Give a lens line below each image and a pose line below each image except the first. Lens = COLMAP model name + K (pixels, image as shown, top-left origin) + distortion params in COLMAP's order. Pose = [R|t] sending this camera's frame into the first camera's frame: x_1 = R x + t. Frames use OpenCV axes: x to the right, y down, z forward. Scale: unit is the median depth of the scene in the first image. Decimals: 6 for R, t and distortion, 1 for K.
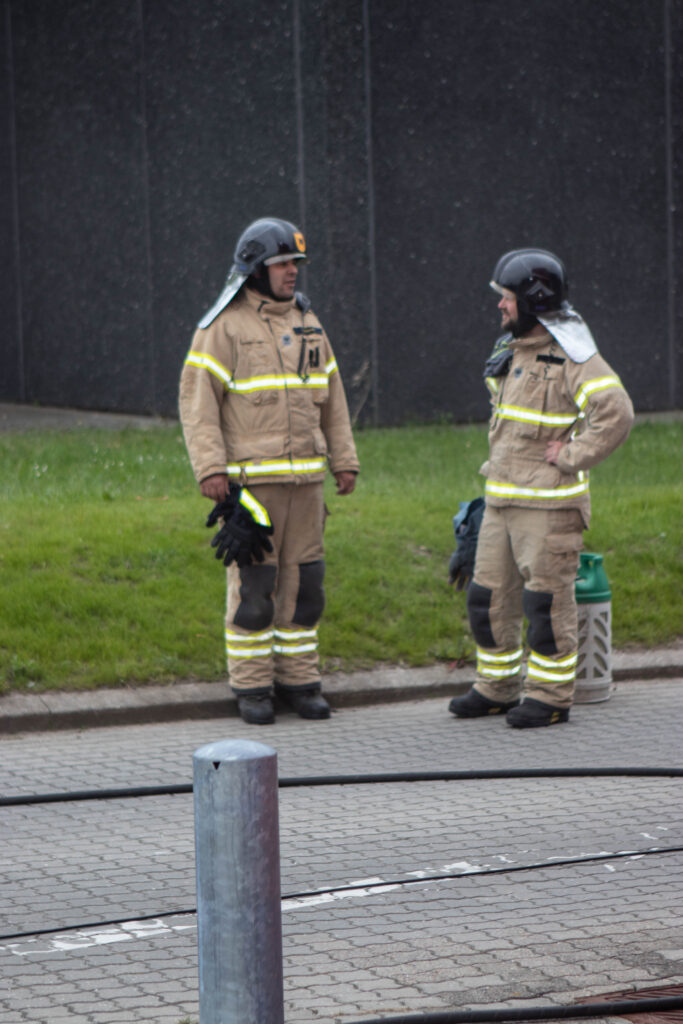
lens RADIAL K [[3093.8, 0, 341.2], [0, 3093.8, 512.4], [0, 0, 1]] dist [0.198399, 0.000000]
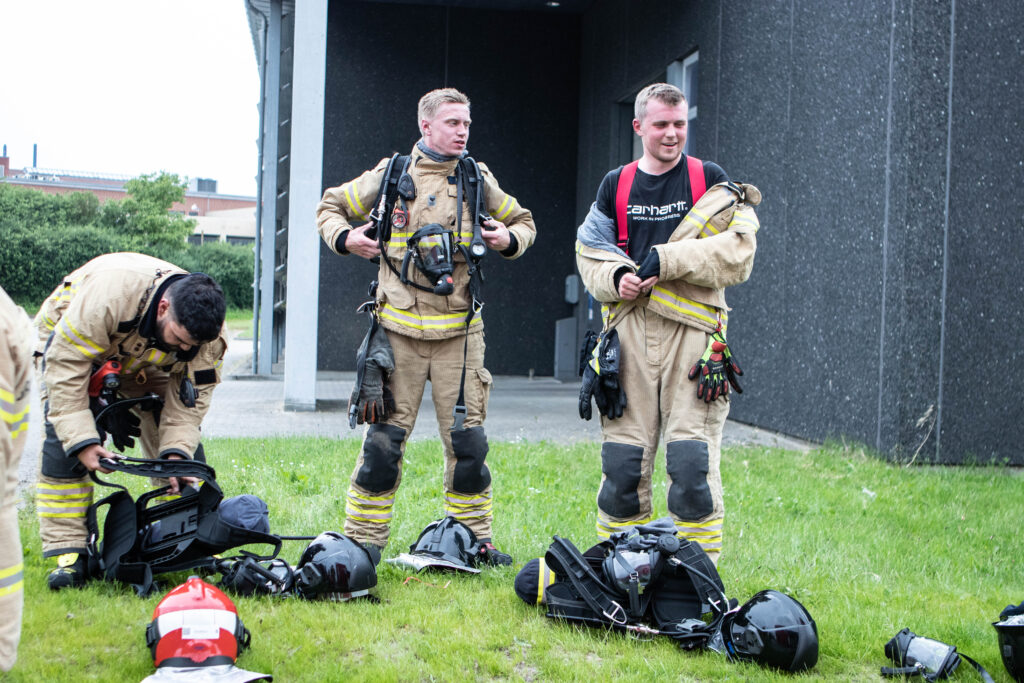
lens RADIAL K [[1520.9, 0, 512.1], [0, 1520.9, 340.1], [0, 0, 1]] dist [-0.045189, 0.000000]
pose [[0.940476, 0.062588, -0.334046, 0.047151], [-0.085768, 0.994791, -0.055082, -0.028774], [0.328859, 0.080454, 0.940946, 0.428682]]
